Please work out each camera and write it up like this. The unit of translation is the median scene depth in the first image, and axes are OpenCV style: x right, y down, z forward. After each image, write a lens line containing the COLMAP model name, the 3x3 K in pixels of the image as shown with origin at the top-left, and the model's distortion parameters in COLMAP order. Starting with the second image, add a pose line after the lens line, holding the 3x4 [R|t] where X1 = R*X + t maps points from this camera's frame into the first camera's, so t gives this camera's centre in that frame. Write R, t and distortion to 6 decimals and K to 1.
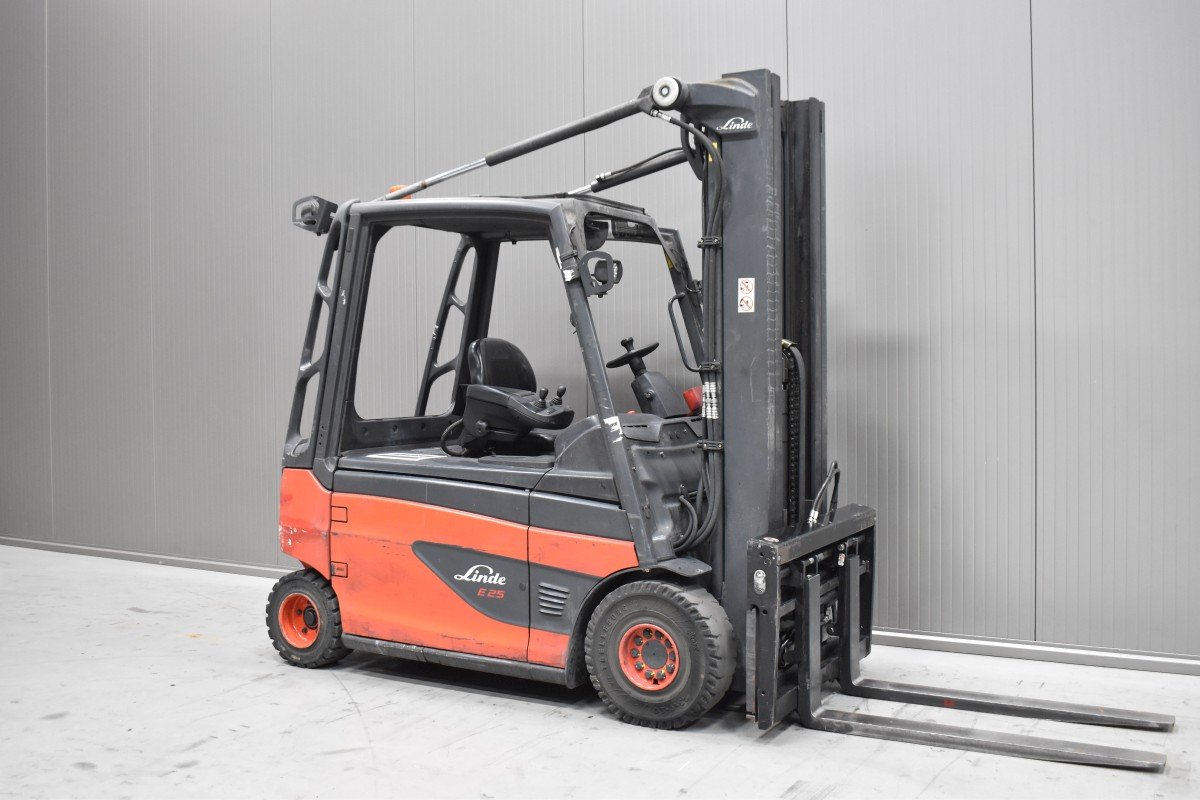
lens RADIAL K [[1170.2, 0, 600.0], [0, 1170.2, 400.0], [0, 0, 1]] dist [-0.082536, -0.000239]
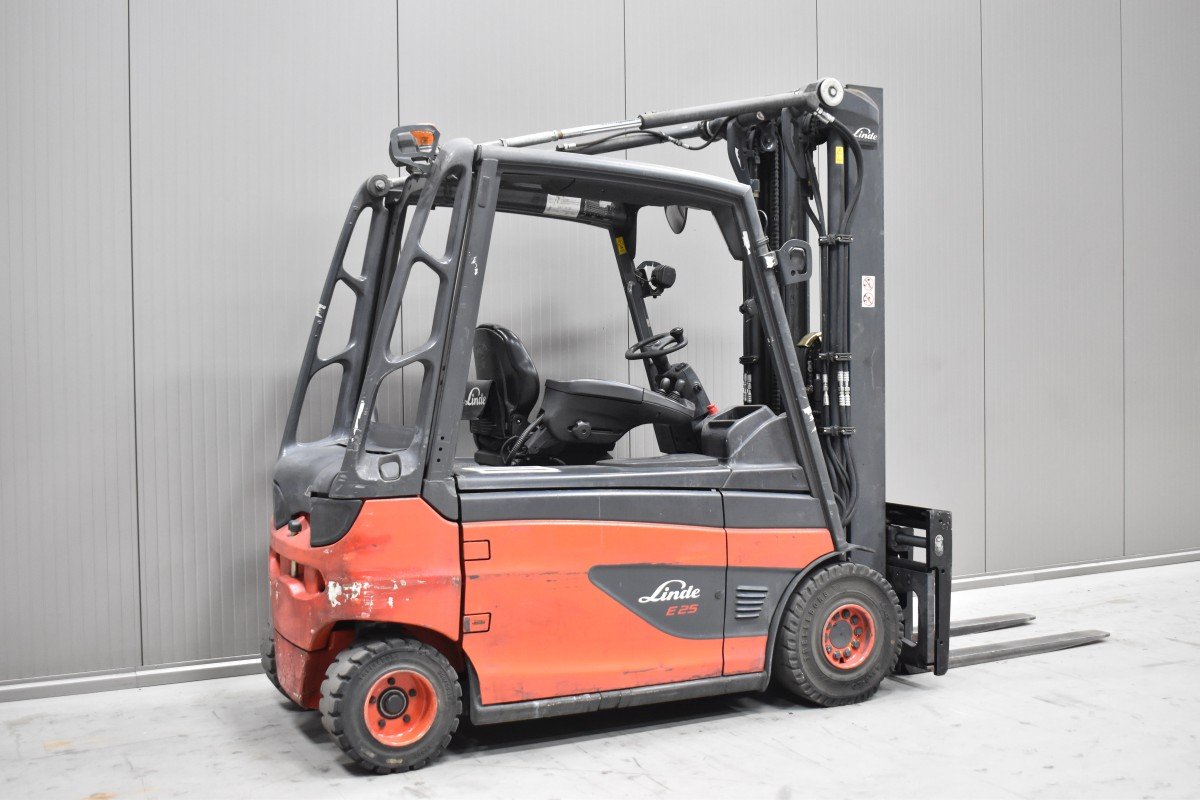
lens RADIAL K [[1321.5, 0, 600.0], [0, 1321.5, 400.0], [0, 0, 1]] dist [-0.070413, -0.030121]
pose [[0.553294, -0.022777, 0.832675, -0.983290], [0.029653, 0.999531, 0.007638, -0.004829], [-0.832458, 0.020465, 0.553710, 0.498230]]
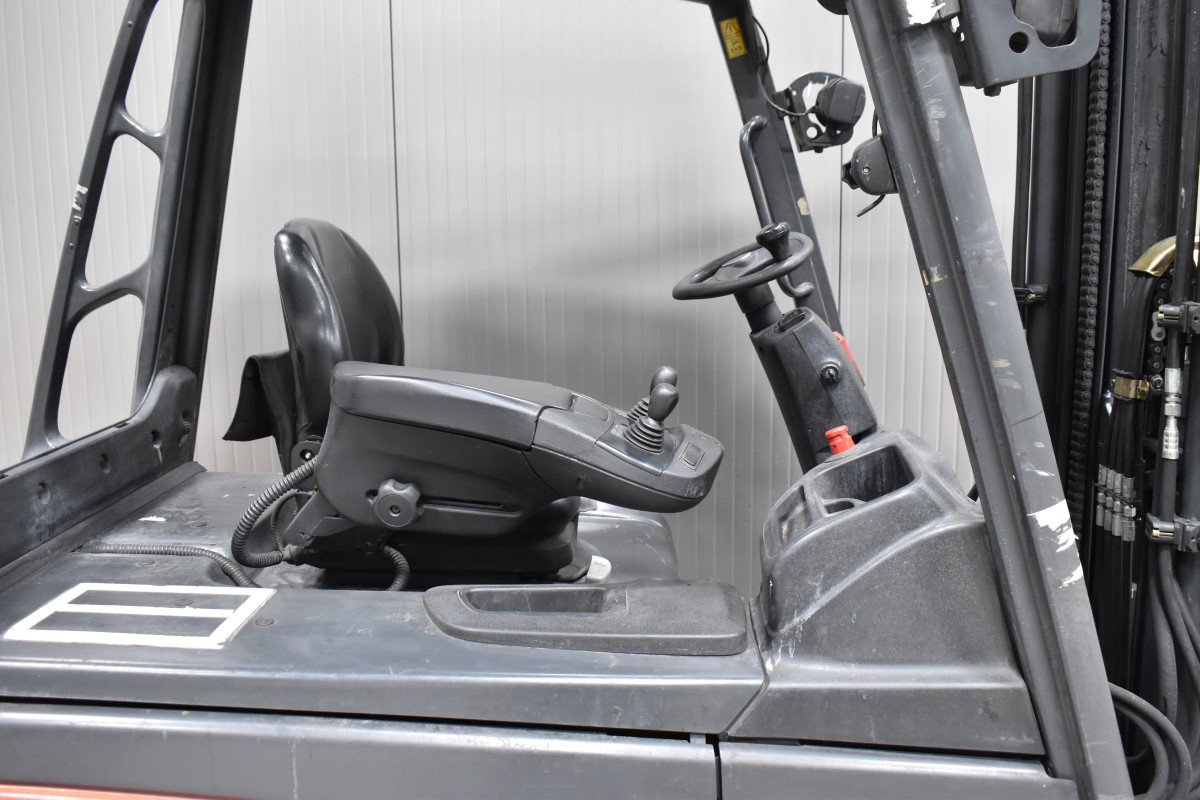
lens RADIAL K [[1046.5, 0, 600.0], [0, 1046.5, 400.0], [0, 0, 1]] dist [-0.081190, -0.000683]
pose [[0.872660, -0.080496, 0.481648, -0.207872], [0.016428, 0.990601, 0.135790, -0.047196], [-0.488052, -0.110586, 0.865781, 0.792919]]
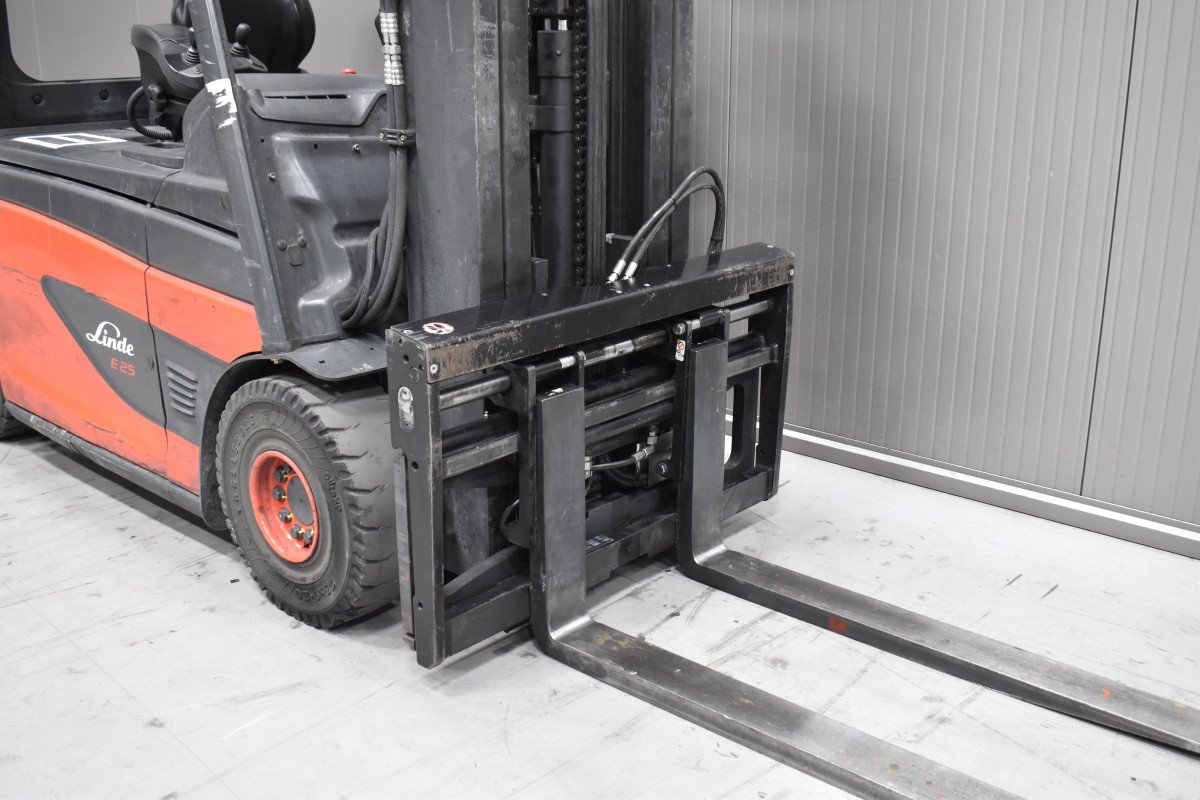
lens RADIAL K [[1192.1, 0, 600.0], [0, 1192.1, 400.0], [0, 0, 1]] dist [-0.069339, -0.001161]
pose [[0.977878, 0.071898, -0.196432, 0.288539], [-0.015255, 0.961084, 0.275834, 0.003849], [0.208619, -0.266736, 0.940920, 0.460098]]
